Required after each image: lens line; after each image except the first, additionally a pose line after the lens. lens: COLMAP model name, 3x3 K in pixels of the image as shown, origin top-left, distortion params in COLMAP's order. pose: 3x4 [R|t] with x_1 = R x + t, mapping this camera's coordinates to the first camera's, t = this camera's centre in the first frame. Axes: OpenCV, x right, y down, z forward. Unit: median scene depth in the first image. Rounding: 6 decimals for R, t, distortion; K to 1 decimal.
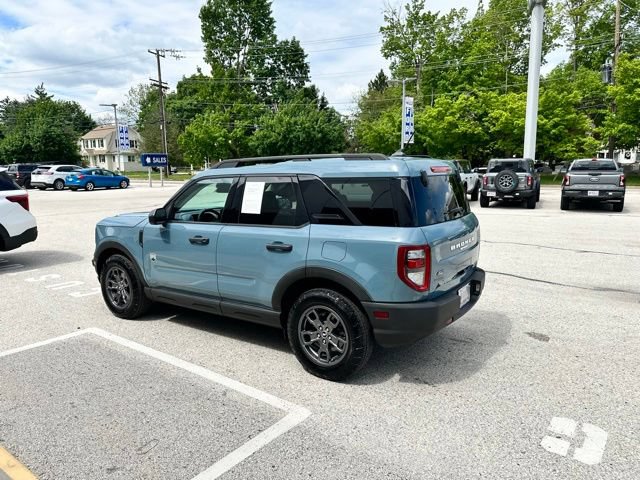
lens RADIAL K [[449.9, 0, 316.6], [0, 449.9, 241.2], [0, 0, 1]] dist [0.057692, -0.078454]
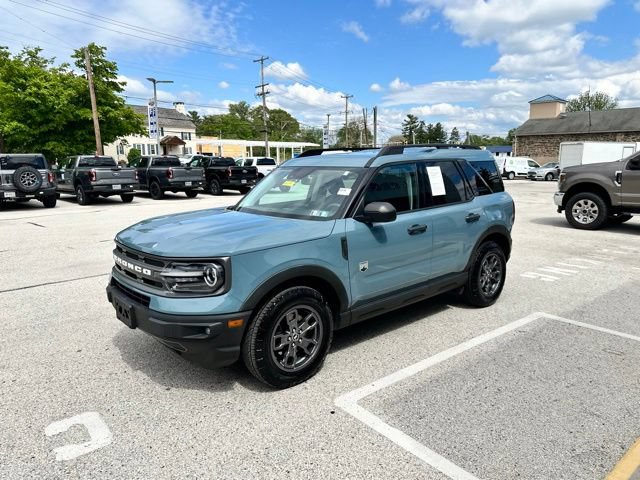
lens RADIAL K [[449.9, 0, 316.6], [0, 449.9, 241.2], [0, 0, 1]] dist [0.057692, -0.078454]
pose [[0.256704, -0.161802, 0.952850, -0.292955], [0.161200, 0.979245, 0.122855, -0.030722], [-0.952952, 0.122062, 0.277459, 0.225137]]
